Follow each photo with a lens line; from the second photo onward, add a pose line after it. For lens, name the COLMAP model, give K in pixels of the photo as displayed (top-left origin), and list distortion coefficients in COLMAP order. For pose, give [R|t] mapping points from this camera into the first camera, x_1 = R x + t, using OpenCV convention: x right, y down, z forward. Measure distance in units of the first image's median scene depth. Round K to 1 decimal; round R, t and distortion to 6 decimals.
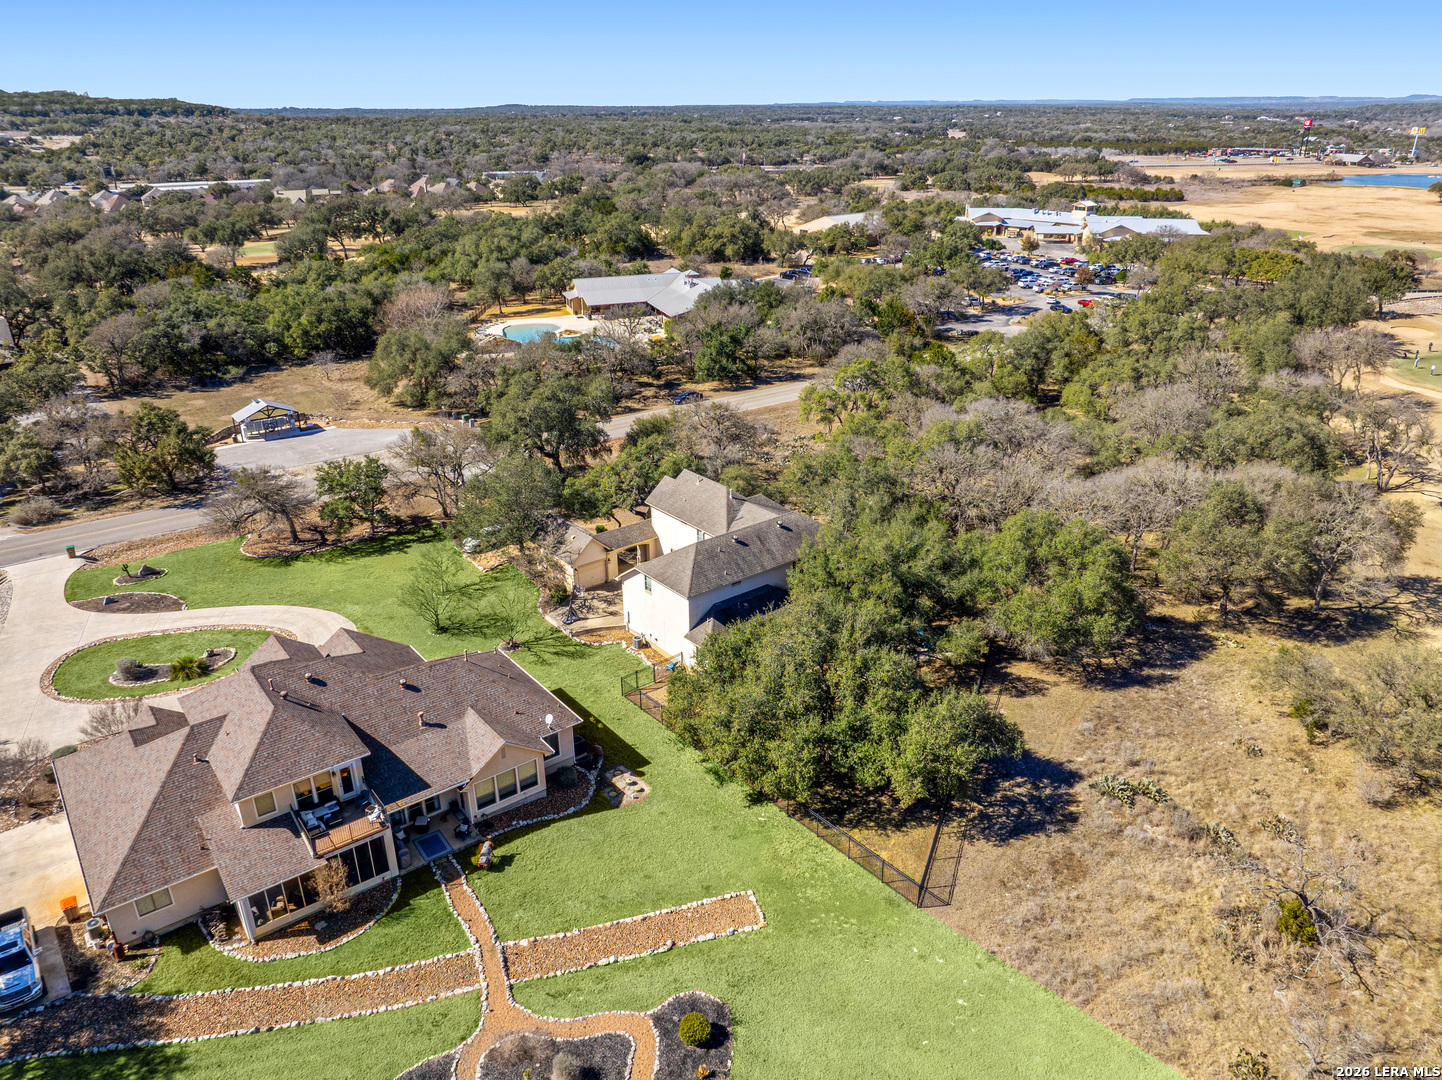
lens RADIAL K [[1012.3, 0, 720.0], [0, 1012.3, 540.2], [0, 0, 1]] dist [-0.036539, 0.012019]
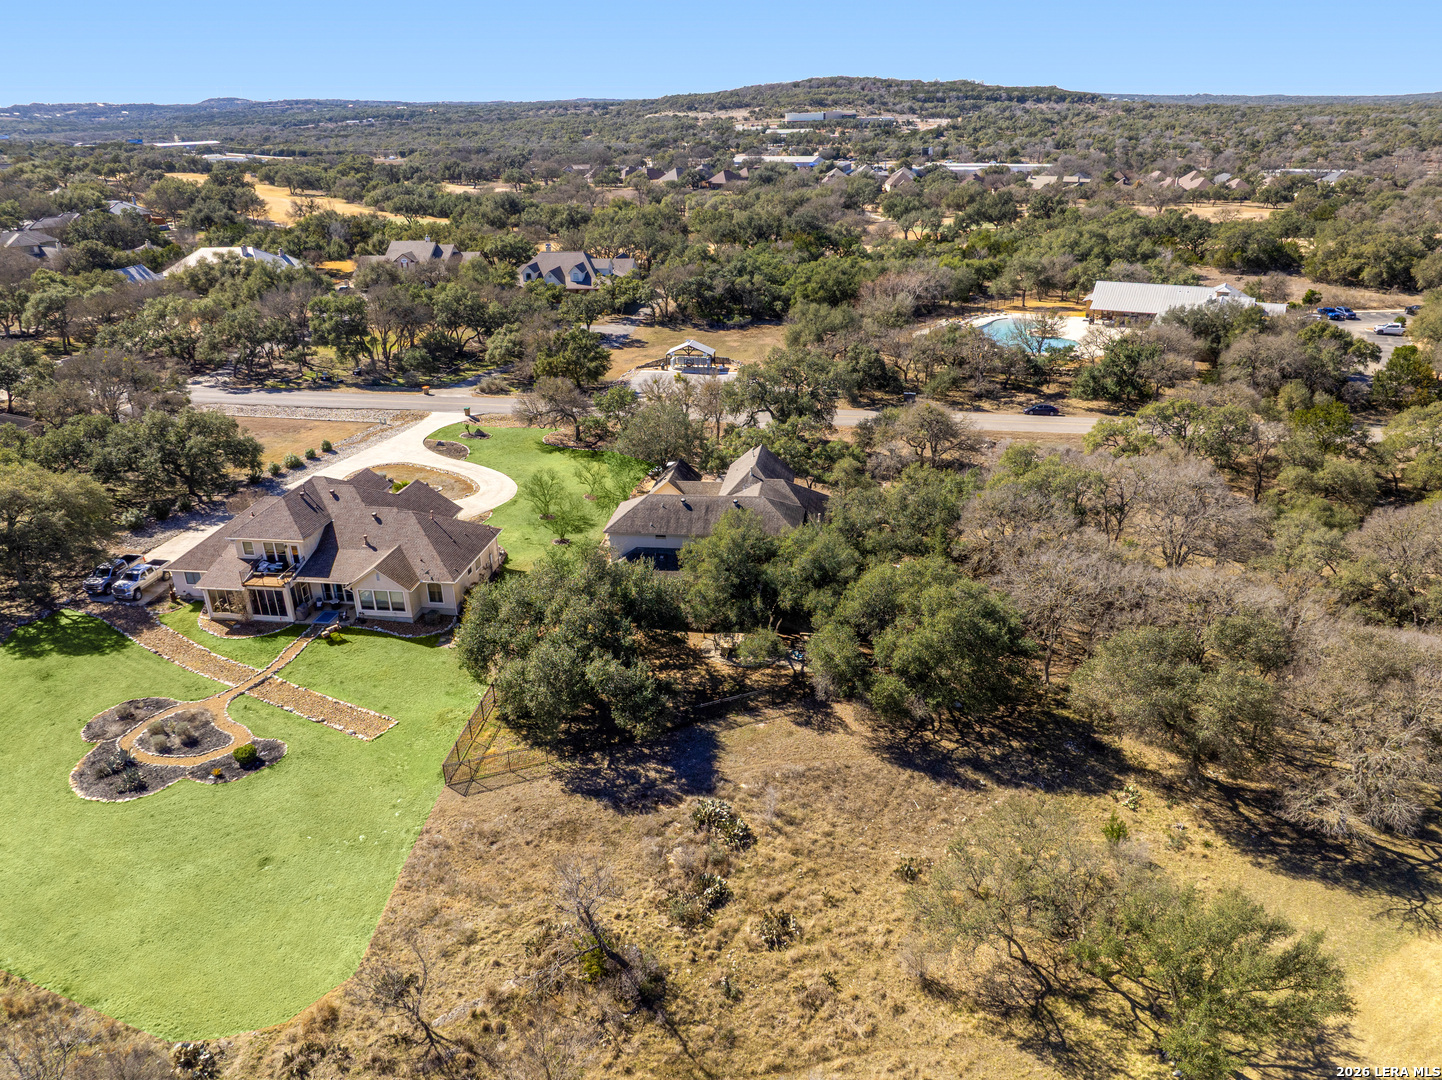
lens RADIAL K [[1012.3, 0, 723.7], [0, 1012.3, 538.7], [0, 0, 1]] dist [-0.036539, 0.012019]
pose [[0.693933, 0.276534, -0.664821, 0.333583], [-0.269303, 0.955978, 0.116545, -0.043028], [0.667783, 0.098164, 0.737855, 0.087575]]
